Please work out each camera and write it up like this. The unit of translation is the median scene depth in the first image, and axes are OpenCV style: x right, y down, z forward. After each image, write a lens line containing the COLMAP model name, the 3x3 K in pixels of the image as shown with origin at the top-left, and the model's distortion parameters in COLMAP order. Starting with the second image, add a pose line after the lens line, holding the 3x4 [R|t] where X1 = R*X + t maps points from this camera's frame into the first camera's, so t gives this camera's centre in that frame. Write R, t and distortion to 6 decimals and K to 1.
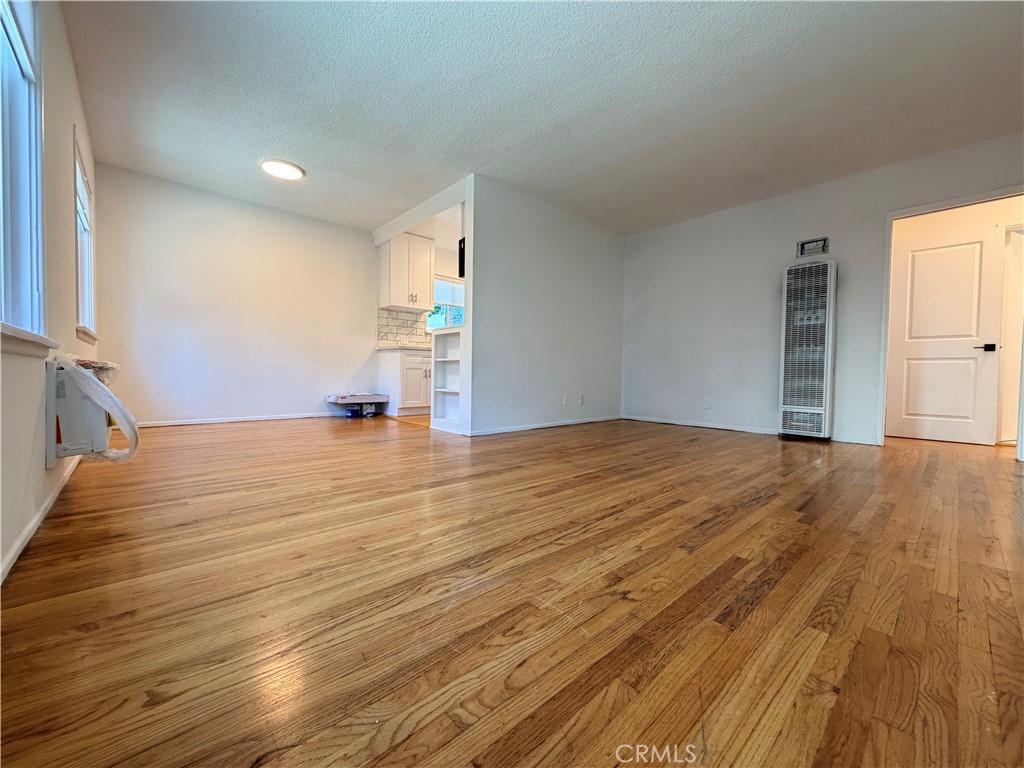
lens RADIAL K [[411.0, 0, 510.1], [0, 411.0, 381.6], [0, 0, 1]] dist [-0.001649, -0.000306]
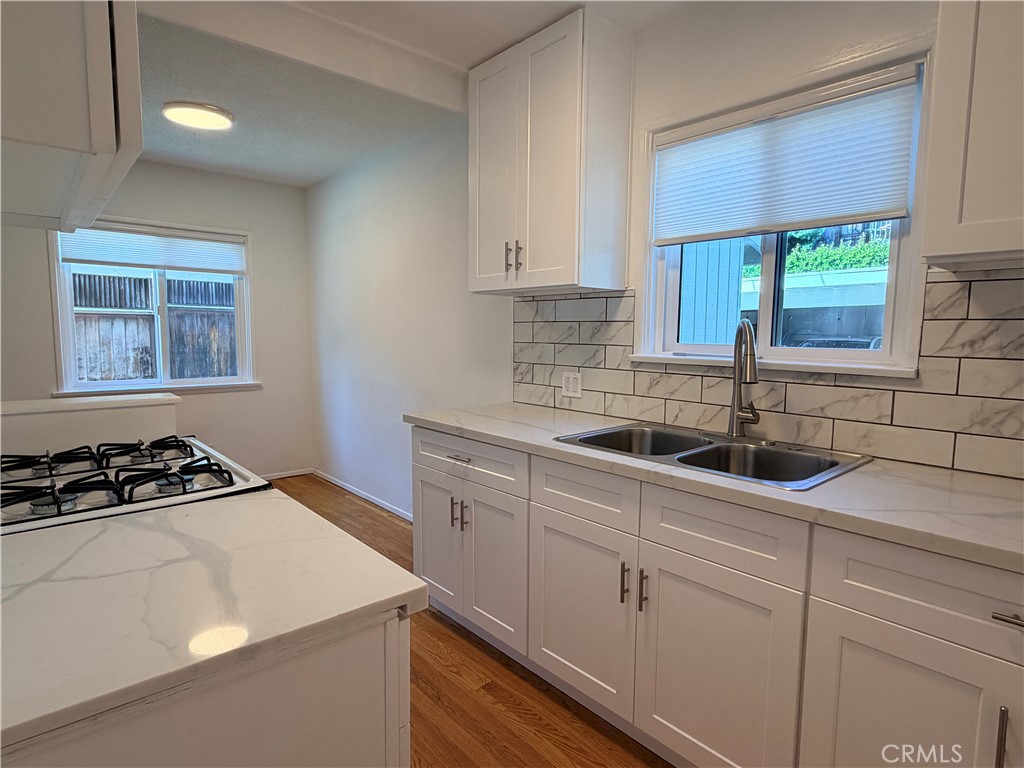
lens RADIAL K [[558.7, 0, 505.7], [0, 558.7, 385.7], [0, 0, 1]] dist [-0.003930, -0.000346]
pose [[-0.015764, 0.079662, -0.996697, 0.185801], [-0.034000, 0.996202, 0.080161, -0.139337], [0.999297, 0.035152, -0.012996, 0.995888]]
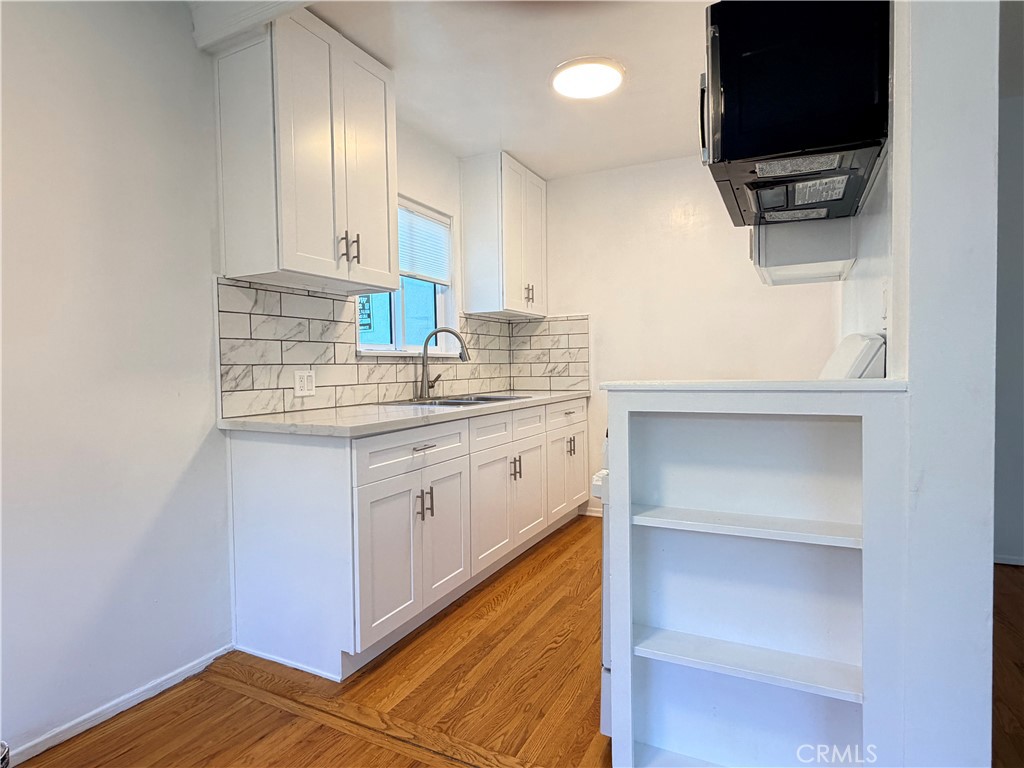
lens RADIAL K [[564.1, 0, 512.0], [0, 564.1, 384.0], [0, 0, 1]] dist [0.003065, 0.000452]
pose [[0.930228, -0.044007, 0.364334, -0.277818], [0.040987, 0.999031, 0.016021, -0.105576], [-0.364687, 0.000030, 0.931130, 0.572501]]
